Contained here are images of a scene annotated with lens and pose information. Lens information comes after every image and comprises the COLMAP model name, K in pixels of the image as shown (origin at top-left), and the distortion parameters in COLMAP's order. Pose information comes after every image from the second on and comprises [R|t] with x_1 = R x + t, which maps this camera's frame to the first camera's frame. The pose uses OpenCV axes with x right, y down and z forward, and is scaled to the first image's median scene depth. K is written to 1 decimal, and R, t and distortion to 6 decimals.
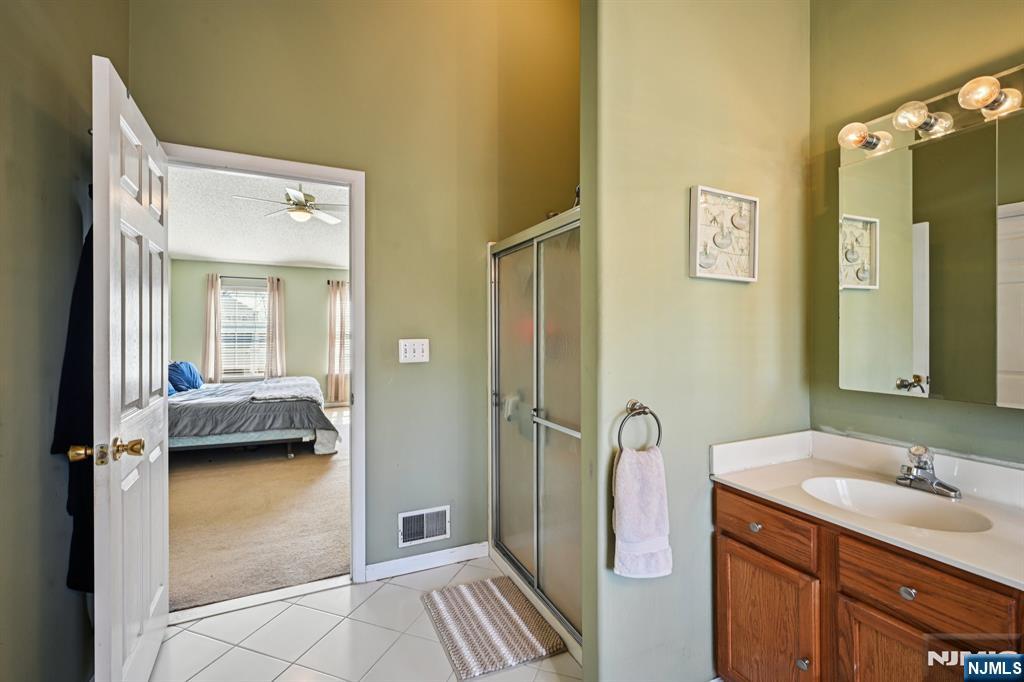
lens RADIAL K [[445.2, 0, 514.1], [0, 445.2, 333.8], [0, 0, 1]] dist [-0.001536, 0.000024]
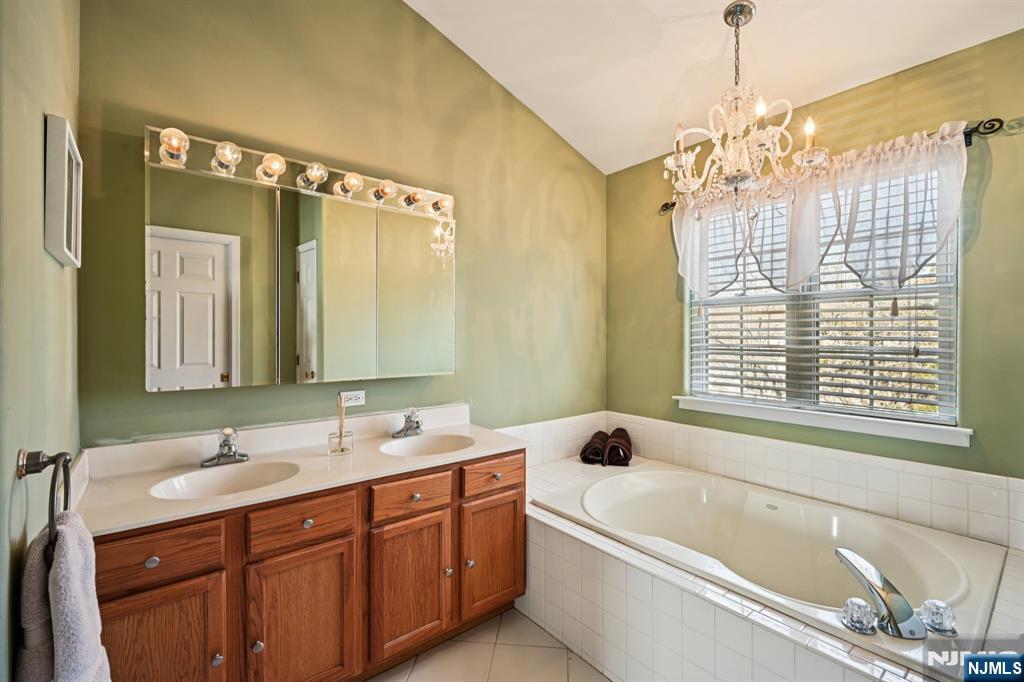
lens RADIAL K [[443.2, 0, 514.2], [0, 443.2, 338.5], [0, 0, 1]] dist [0.000858, 0.000658]
pose [[-0.243969, -0.005203, 0.969769, -0.477816], [-0.004638, 0.999980, 0.004199, 0.001260], [-0.969772, -0.003474, -0.243988, 0.573508]]
